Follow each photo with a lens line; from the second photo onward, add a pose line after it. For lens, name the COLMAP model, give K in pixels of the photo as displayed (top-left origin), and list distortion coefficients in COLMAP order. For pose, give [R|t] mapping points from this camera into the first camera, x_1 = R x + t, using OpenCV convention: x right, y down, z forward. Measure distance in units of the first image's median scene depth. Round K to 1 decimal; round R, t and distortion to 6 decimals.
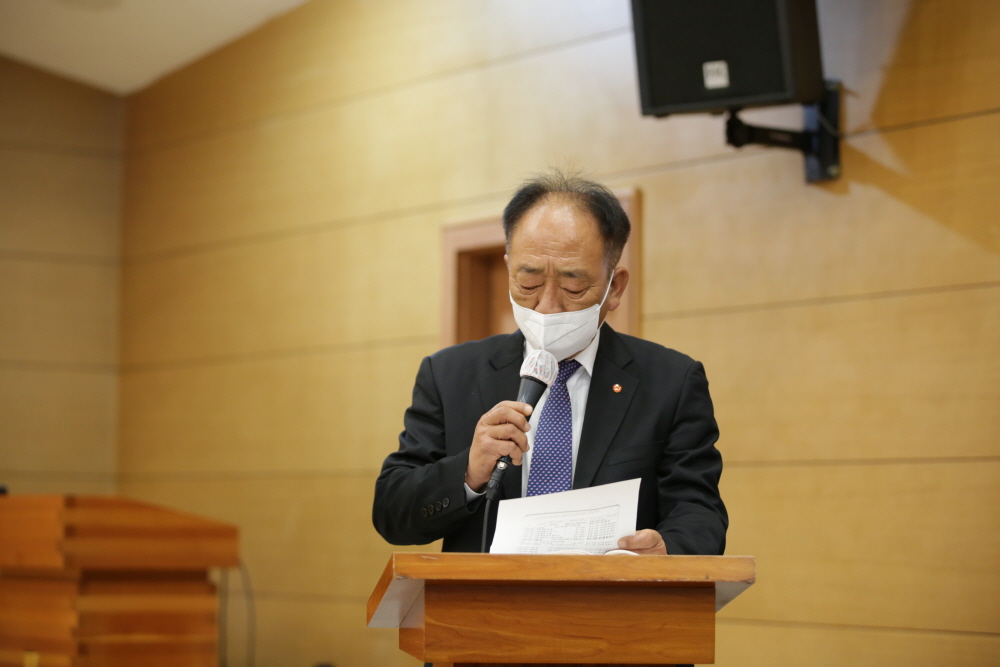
lens RADIAL K [[2731.7, 0, 499.4], [0, 2731.7, 333.1], [0, 0, 1]] dist [-0.197118, 0.000000]
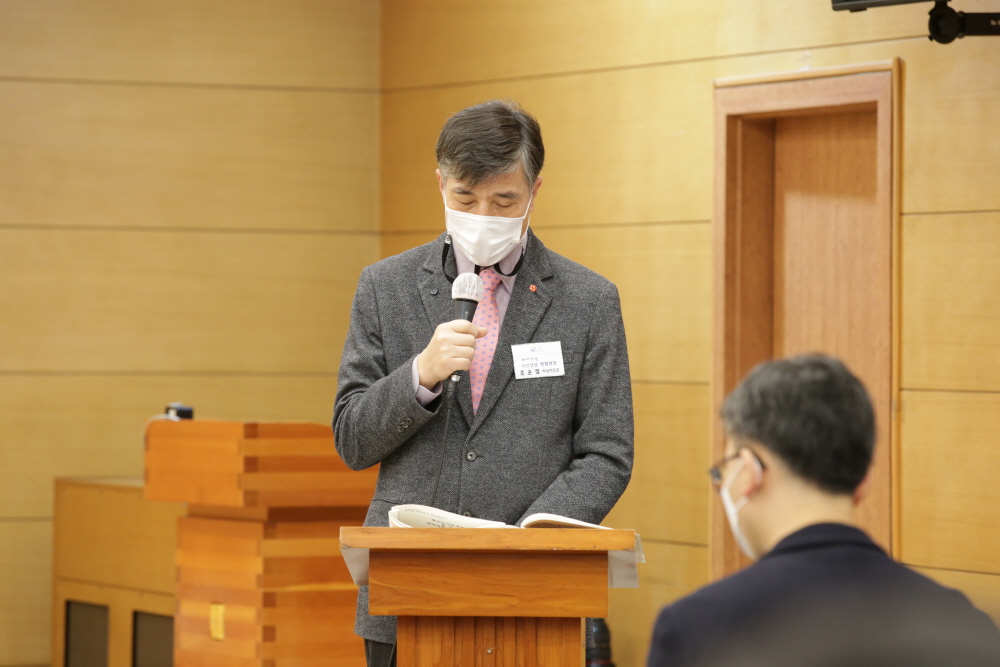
lens RADIAL K [[5769.6, 0, 500.2], [0, 5769.6, 333.1], [0, 0, 1]] dist [0.158896, 0.000000]
pose [[0.981888, -0.005893, -0.189369, 0.523249], [0.019486, 0.997357, 0.070000, -0.187365], [0.188456, -0.072422, 0.979408, -1.532608]]
